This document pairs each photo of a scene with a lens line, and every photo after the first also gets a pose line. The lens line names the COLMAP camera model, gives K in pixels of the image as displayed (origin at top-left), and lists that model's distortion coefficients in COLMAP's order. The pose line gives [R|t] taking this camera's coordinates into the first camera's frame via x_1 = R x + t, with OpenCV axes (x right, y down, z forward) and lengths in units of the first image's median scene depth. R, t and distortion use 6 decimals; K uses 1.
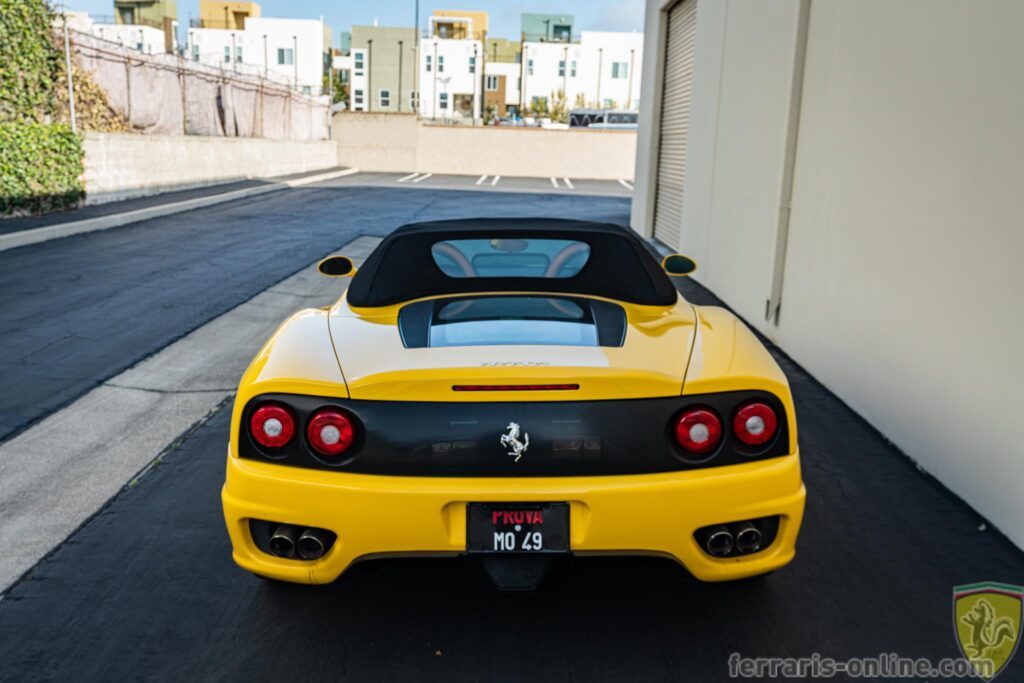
lens RADIAL K [[924.3, 0, 512.9], [0, 924.3, 342.8], [0, 0, 1]] dist [0.011917, 0.000053]
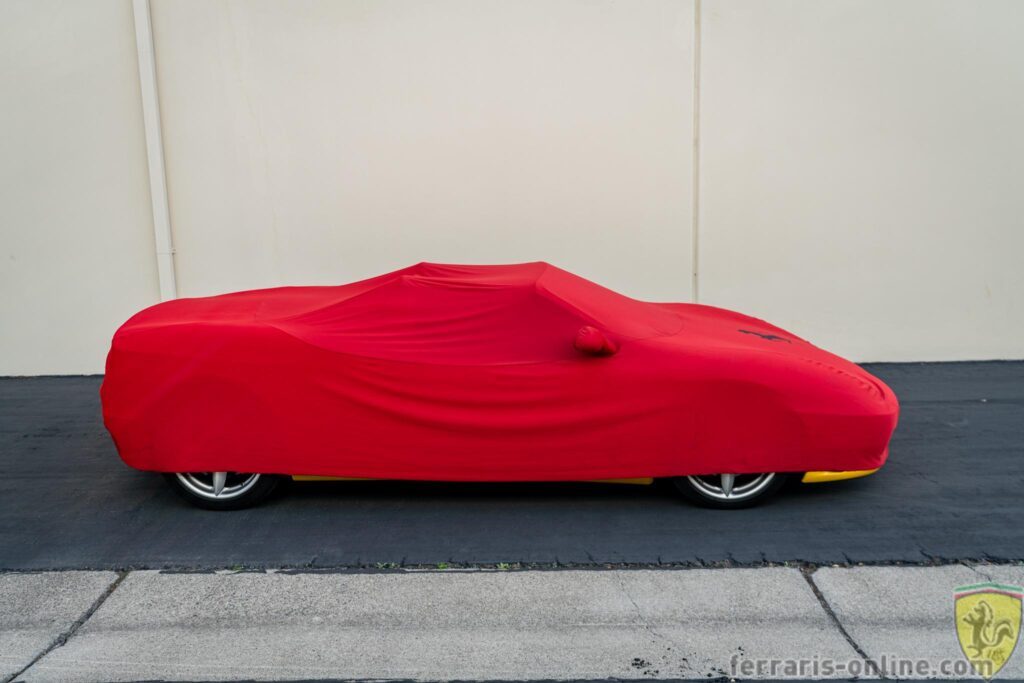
lens RADIAL K [[850.6, 0, 519.7], [0, 850.6, 355.4], [0, 0, 1]] dist [0.009775, -0.001394]
pose [[-0.005410, -0.208984, 0.977904, -0.379208], [0.231930, 0.950990, 0.204516, -0.069710], [-0.972717, 0.227912, 0.043325, 0.285092]]
